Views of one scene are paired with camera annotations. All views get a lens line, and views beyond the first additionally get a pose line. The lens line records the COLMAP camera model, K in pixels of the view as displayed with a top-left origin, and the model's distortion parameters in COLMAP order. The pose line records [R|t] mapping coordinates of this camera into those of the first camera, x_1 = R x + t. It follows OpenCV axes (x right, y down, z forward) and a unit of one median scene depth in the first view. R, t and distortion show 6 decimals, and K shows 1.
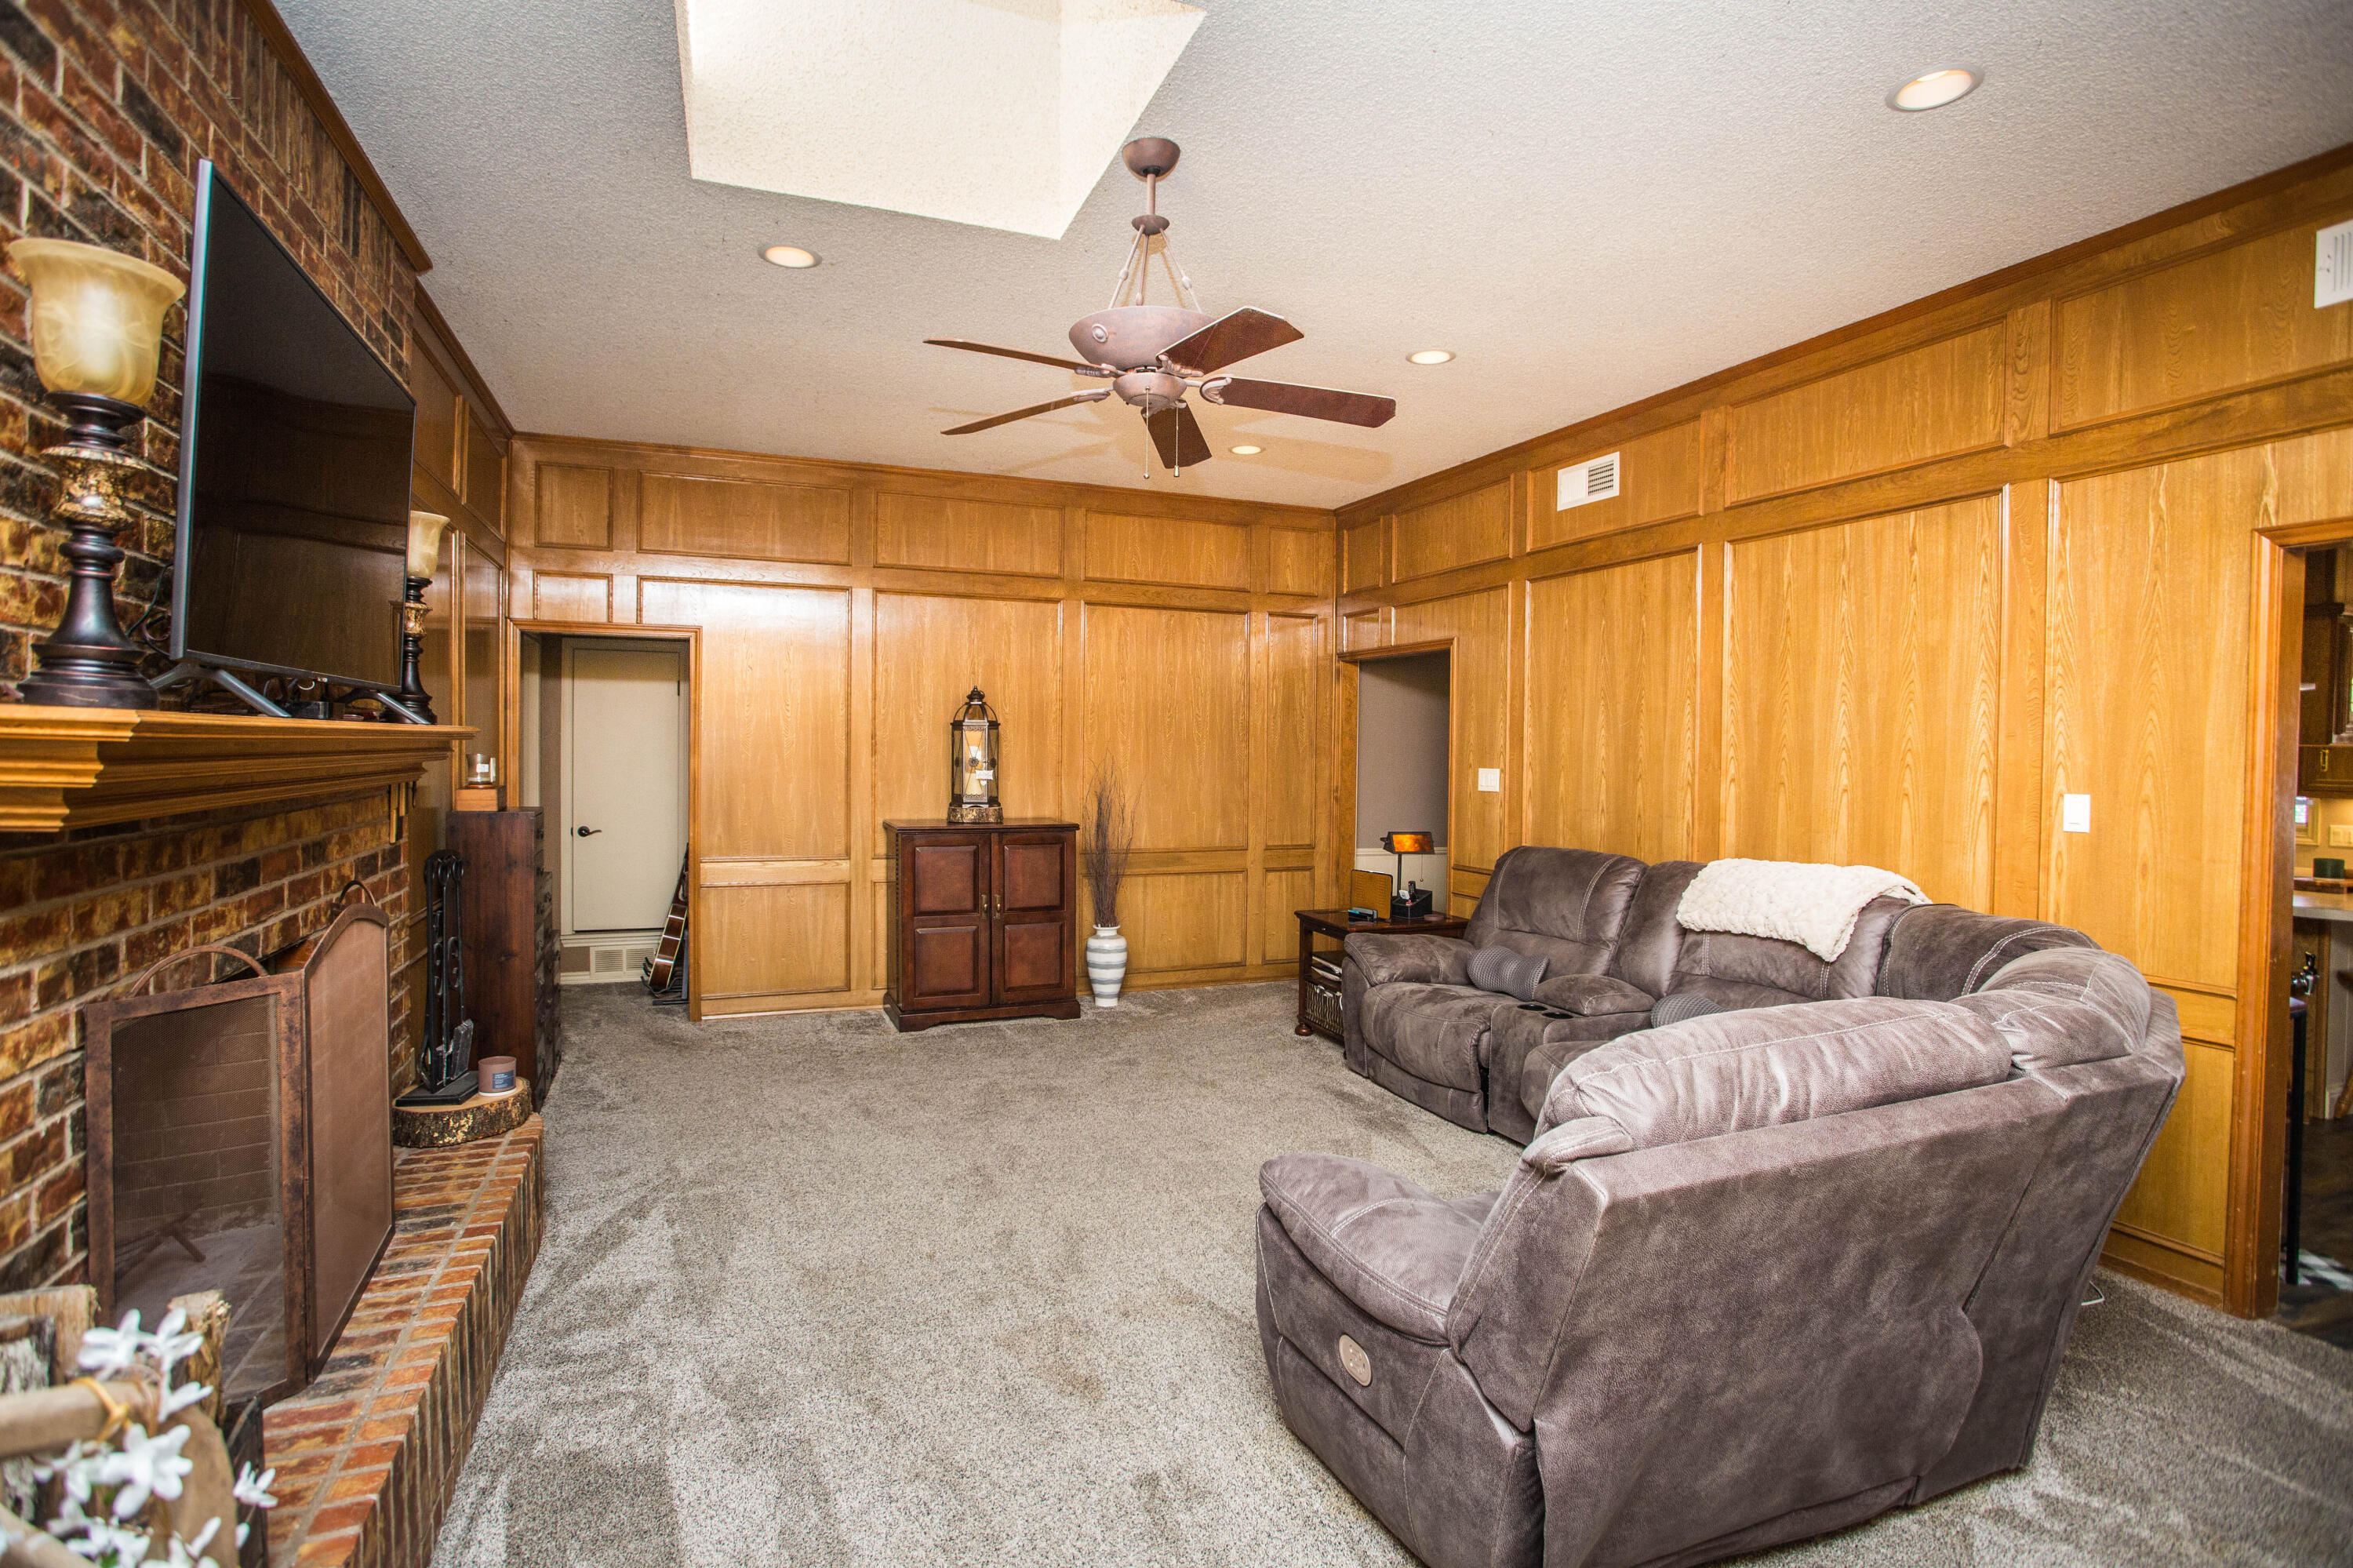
lens RADIAL K [[1140.4, 0, 1183.1], [0, 1140.4, 767.5], [0, 0, 1]] dist [-0.055548, 0.025360]
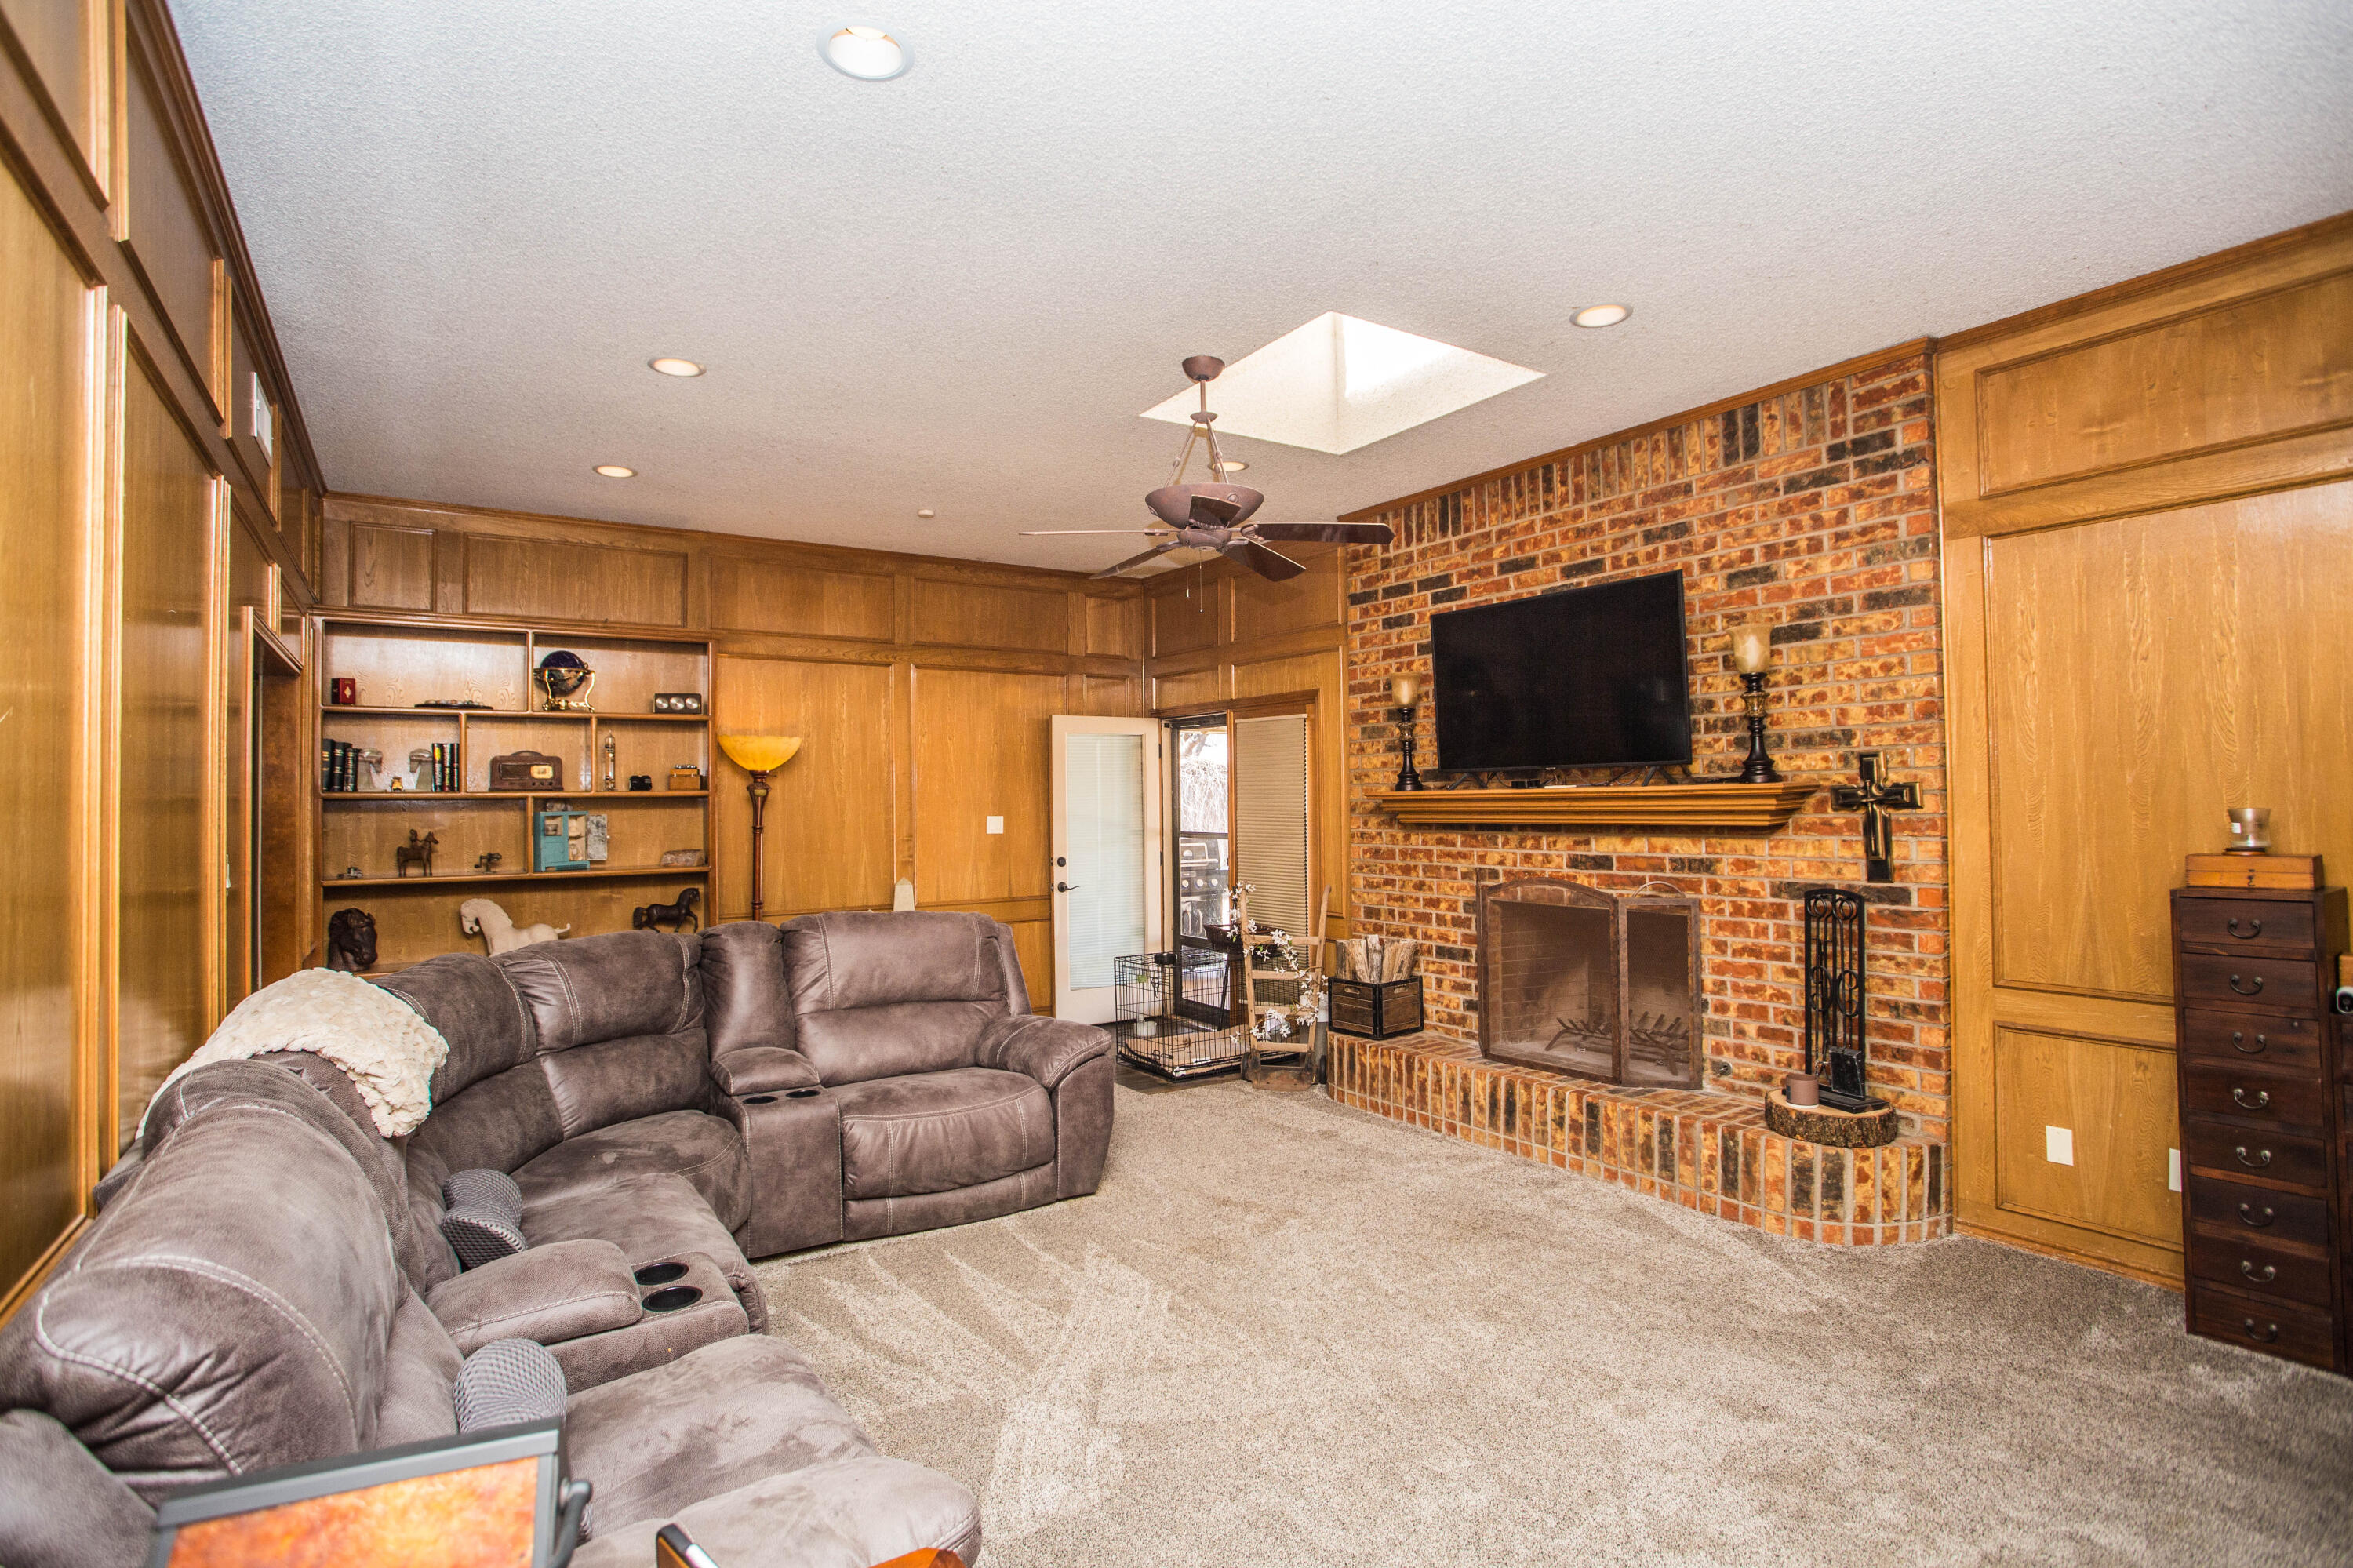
lens RADIAL K [[1140.4, 0, 1183.1], [0, 1140.4, 767.5], [0, 0, 1]] dist [-0.055548, 0.025360]
pose [[-0.981116, -0.003246, -0.193395, 0.273242], [-0.000620, 0.999907, -0.013638, -0.042873], [0.193422, -0.013260, -0.981026, 2.535032]]
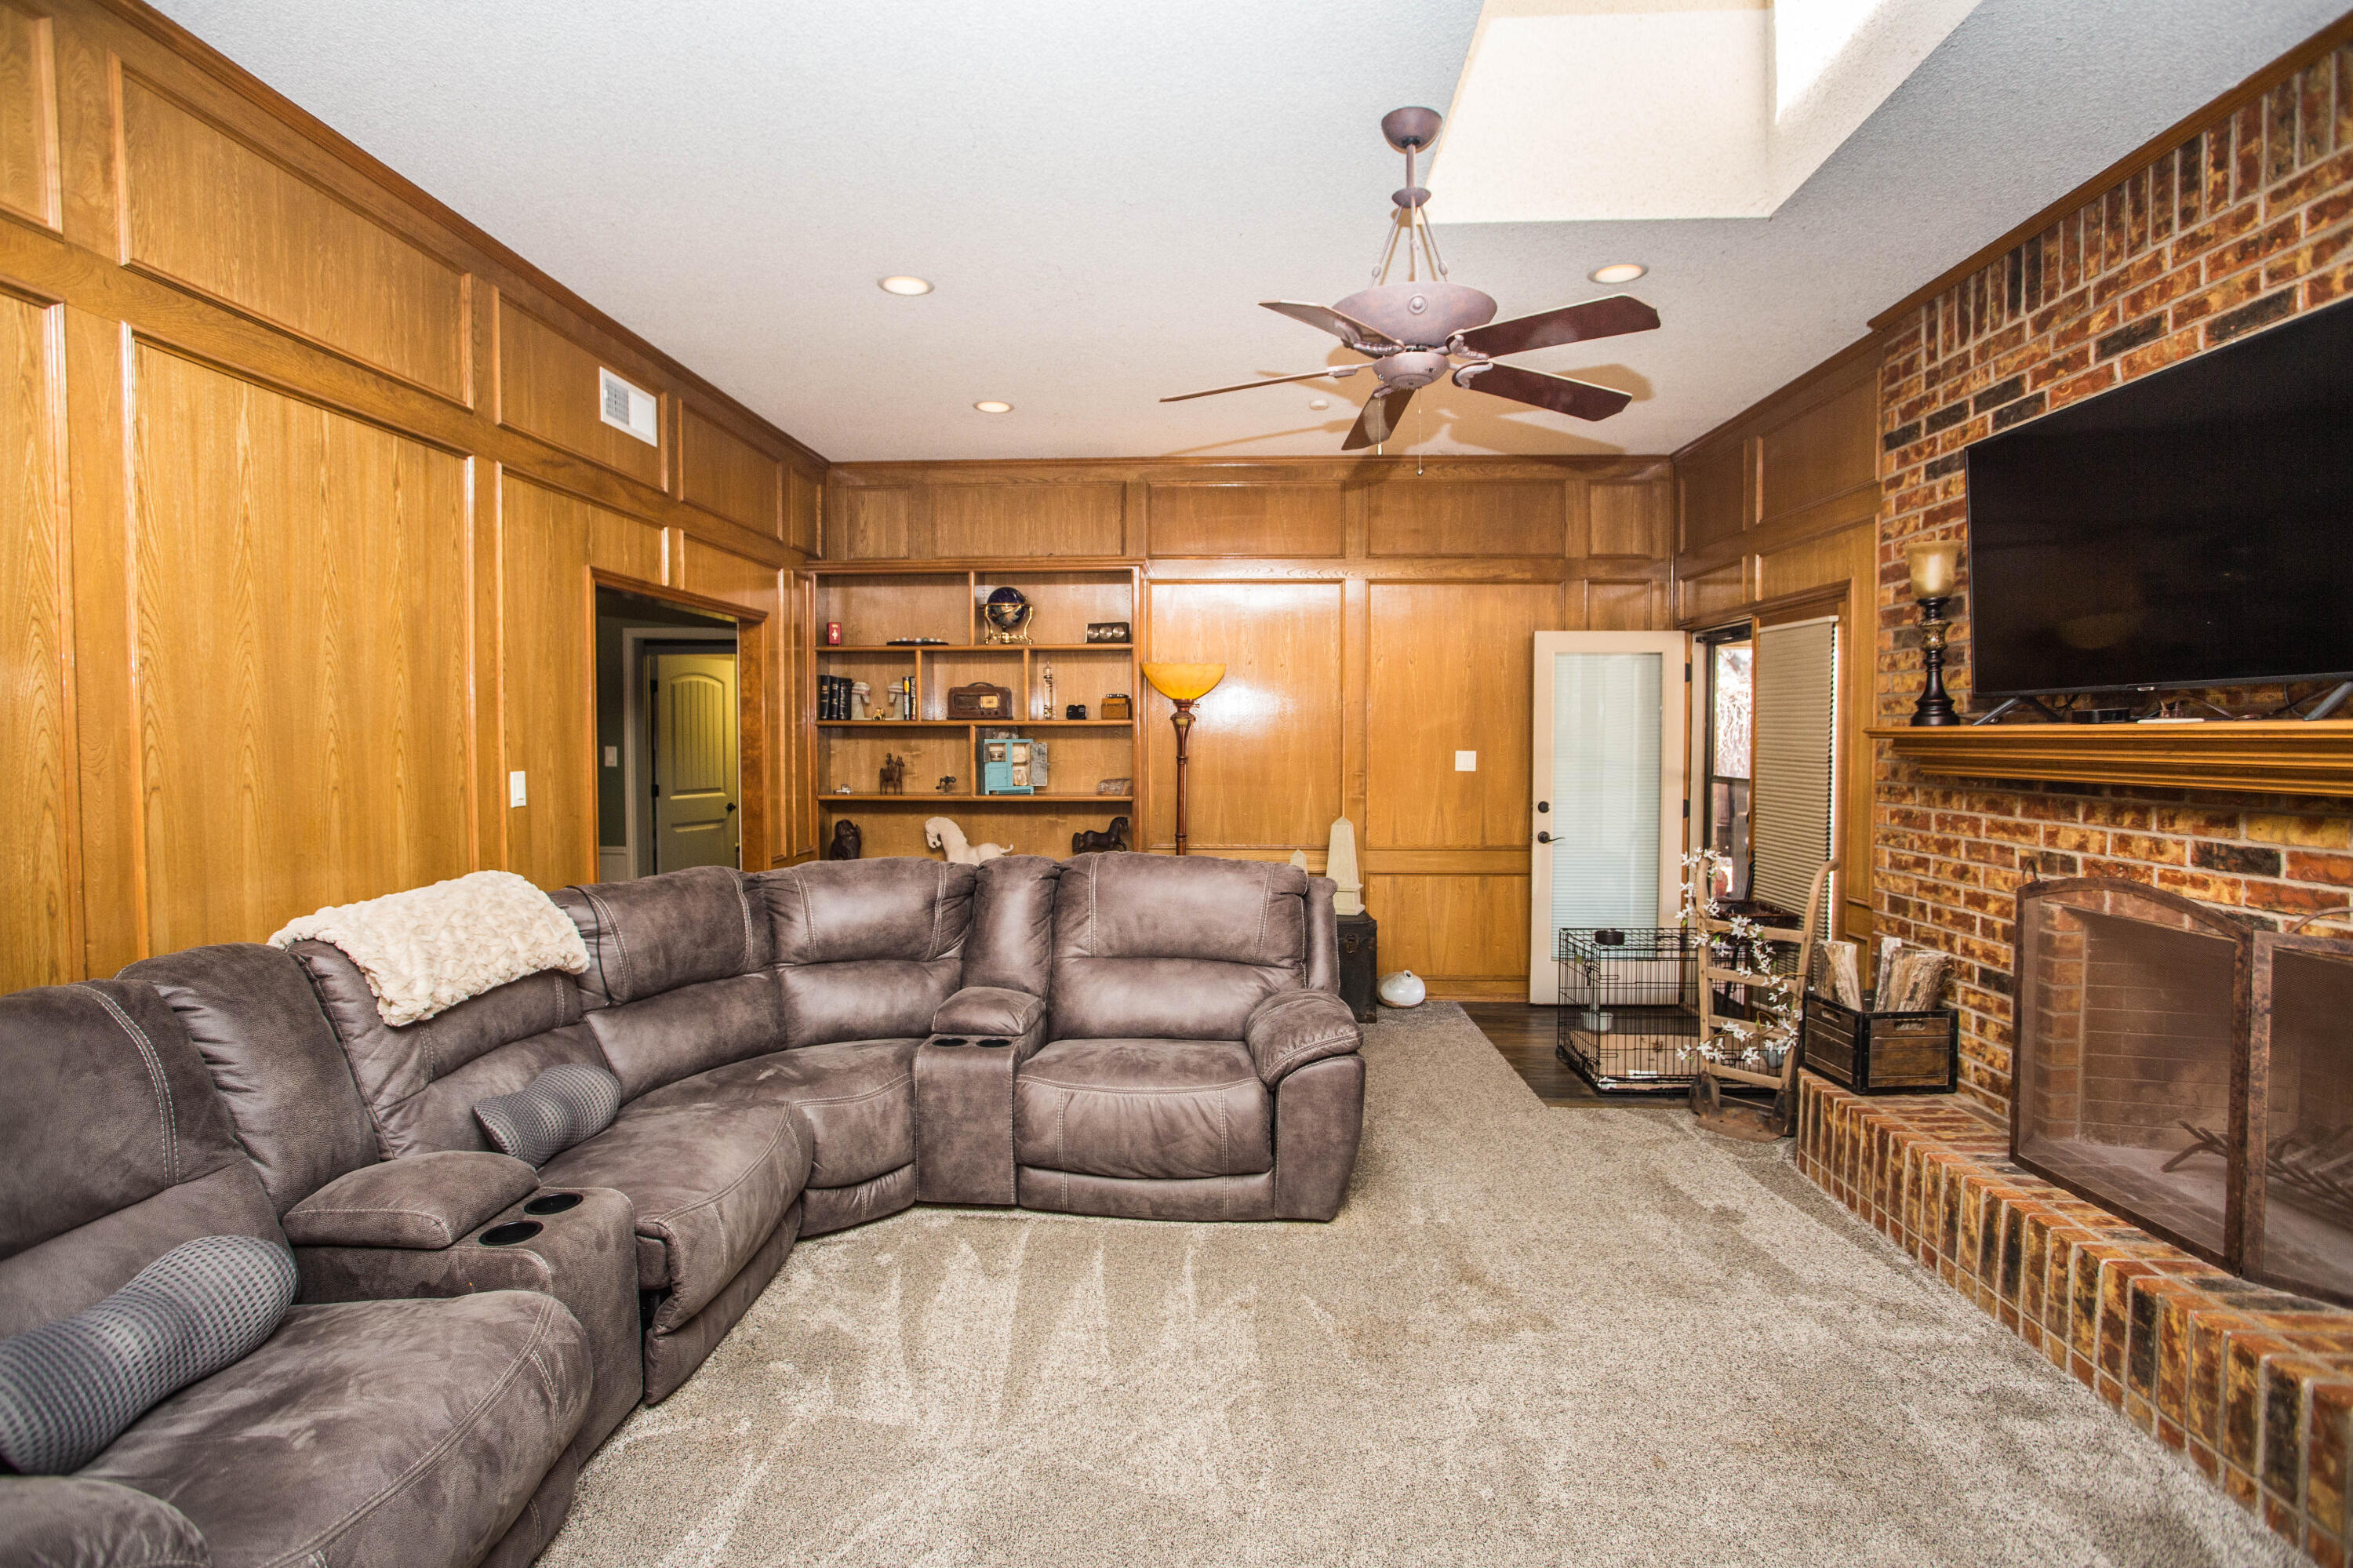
lens RADIAL K [[1140.4, 0, 1183.1], [0, 1140.4, 767.5], [0, 0, 1]] dist [-0.055548, 0.025360]
pose [[-0.904553, -0.022069, 0.425789, -0.299580], [-0.001595, 0.998828, 0.048381, -0.042423], [-0.426358, 0.043084, -0.903528, 2.149637]]
